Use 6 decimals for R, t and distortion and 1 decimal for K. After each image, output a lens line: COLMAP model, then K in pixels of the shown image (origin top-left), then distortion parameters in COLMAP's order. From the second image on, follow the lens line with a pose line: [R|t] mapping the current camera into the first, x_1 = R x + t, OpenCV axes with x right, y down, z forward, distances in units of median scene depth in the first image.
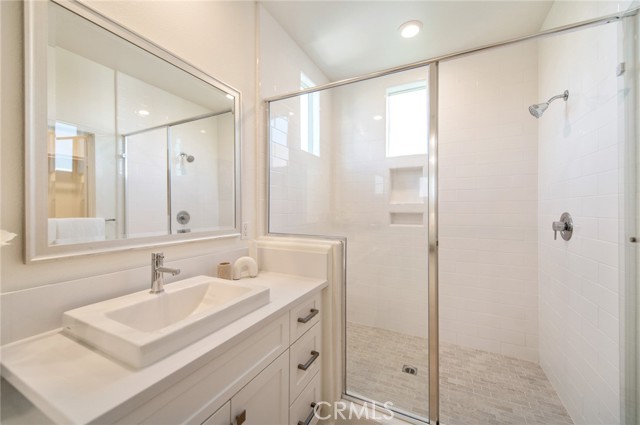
lens RADIAL K [[249.8, 0, 324.8], [0, 249.8, 209.1], [0, 0, 1]] dist [0.010839, -0.000211]
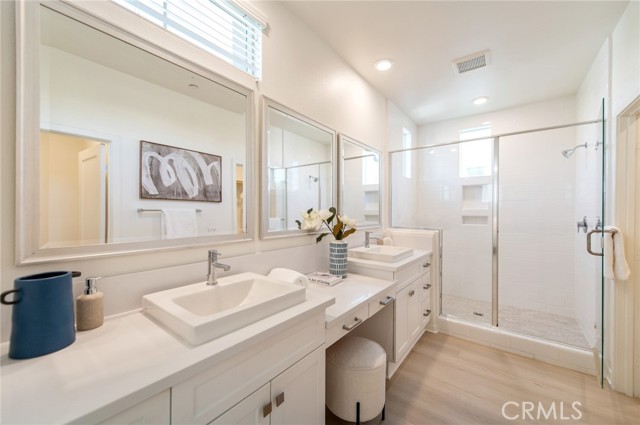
lens RADIAL K [[244.5, 0, 311.0], [0, 244.5, 215.3], [0, 0, 1]] dist [-0.000436, -0.000099]
pose [[0.976816, 0.010630, -0.213817, -0.342817], [-0.008419, 0.999901, 0.011251, 0.001763], [0.213915, -0.009190, 0.976809, -0.675701]]
